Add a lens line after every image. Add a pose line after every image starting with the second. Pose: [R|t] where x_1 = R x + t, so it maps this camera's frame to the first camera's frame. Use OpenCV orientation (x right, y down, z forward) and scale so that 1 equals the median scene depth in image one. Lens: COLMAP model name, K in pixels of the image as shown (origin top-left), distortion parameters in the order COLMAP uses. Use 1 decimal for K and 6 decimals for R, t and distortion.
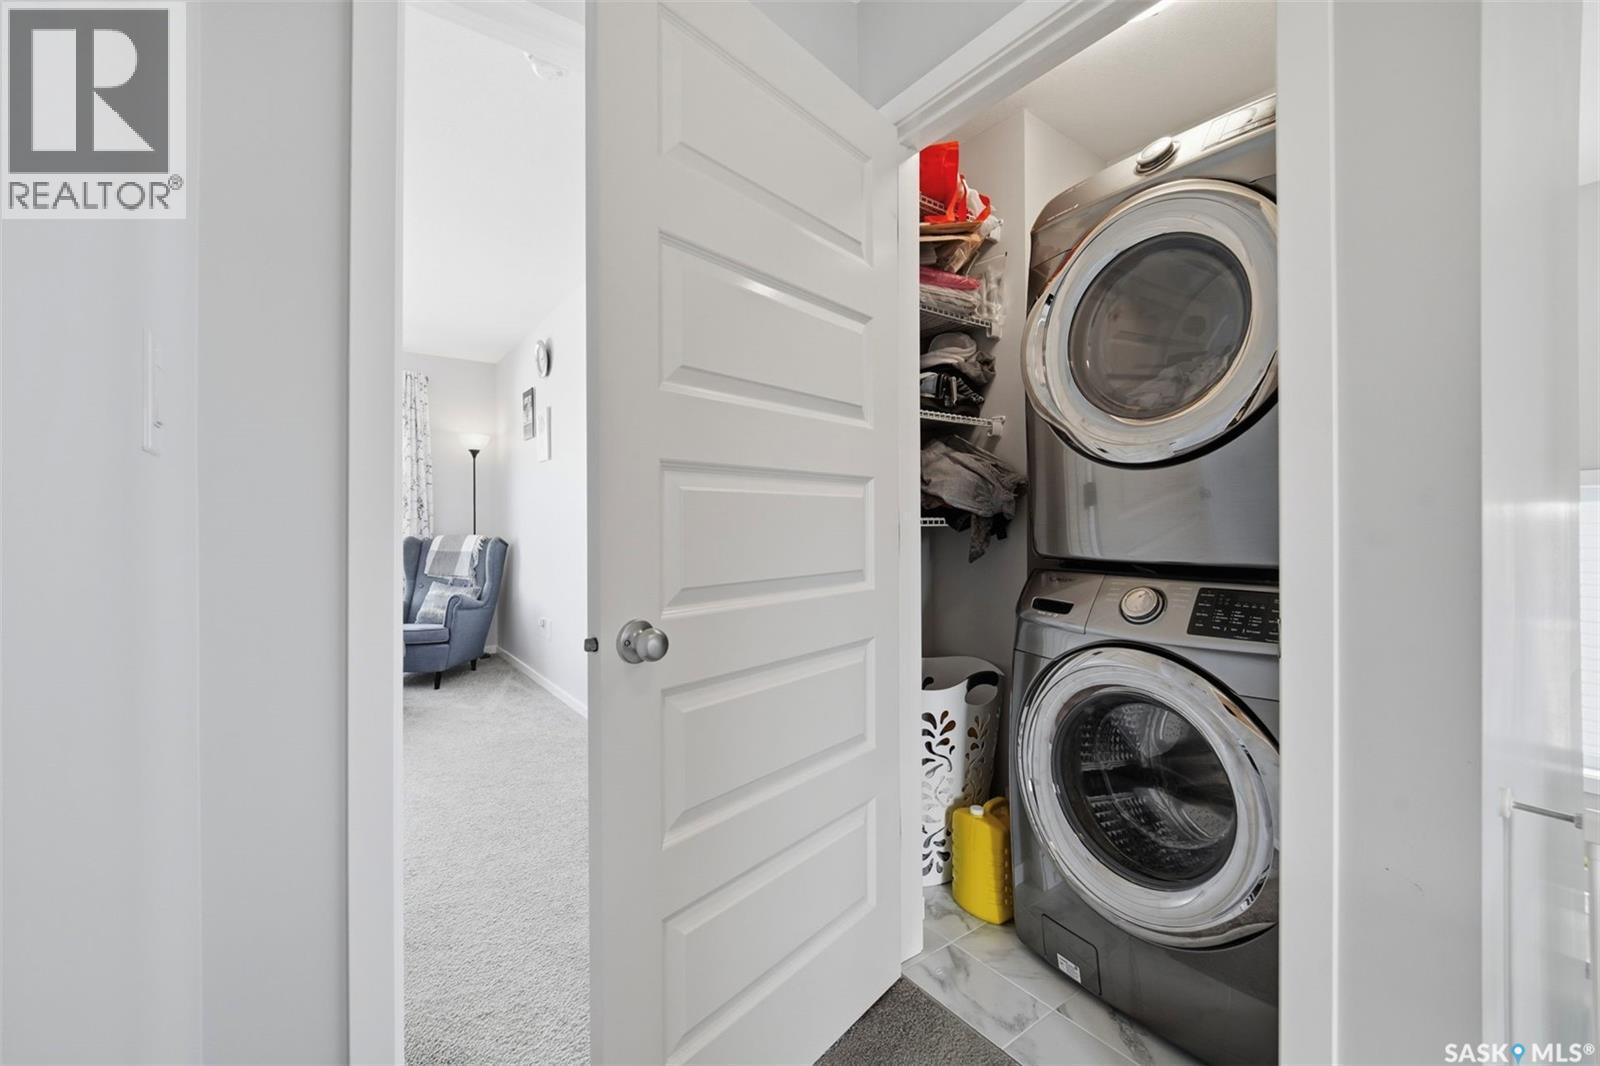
lens RADIAL K [[667.0, 0, 800.5], [0, 667.0, 526.0], [0, 0, 1]] dist [-0.017131, -0.000014]
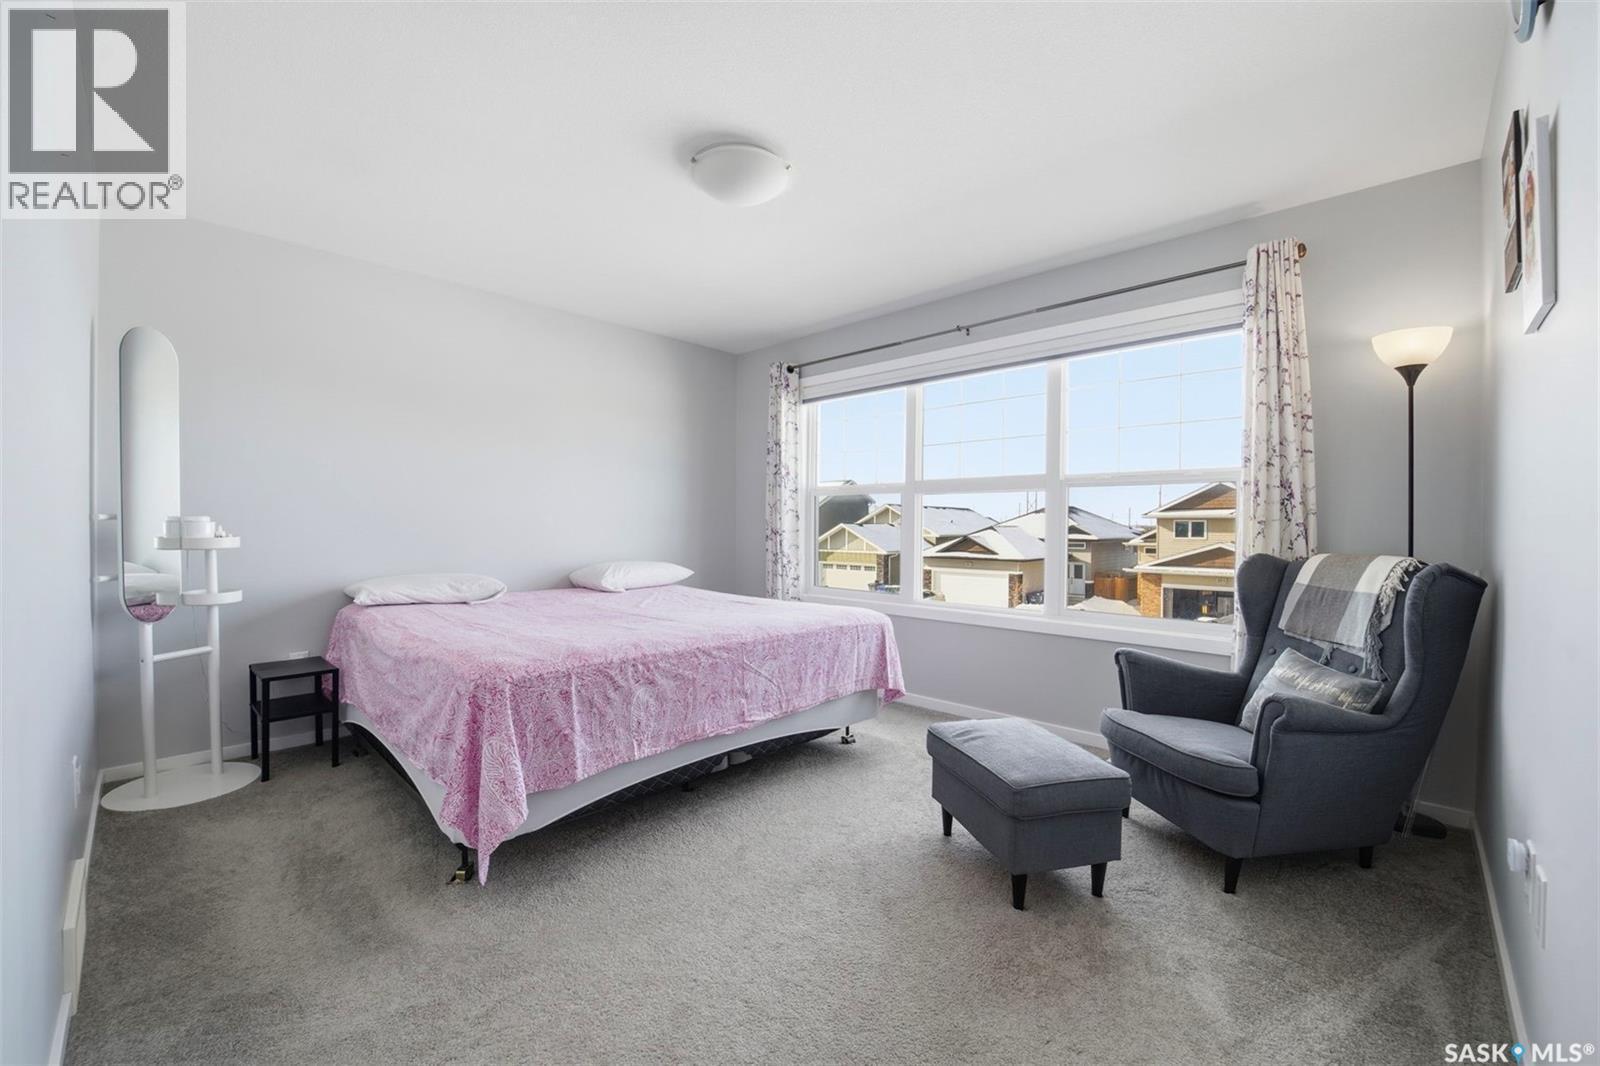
lens RADIAL K [[667.0, 0, 800.5], [0, 667.0, 526.0], [0, 0, 1]] dist [-0.017131, -0.000014]
pose [[0.181791, 0.003229, -0.983332, -0.134722], [-0.006244, 0.999978, 0.002129, -0.004937], [0.983317, 0.005753, 0.181808, 0.537332]]
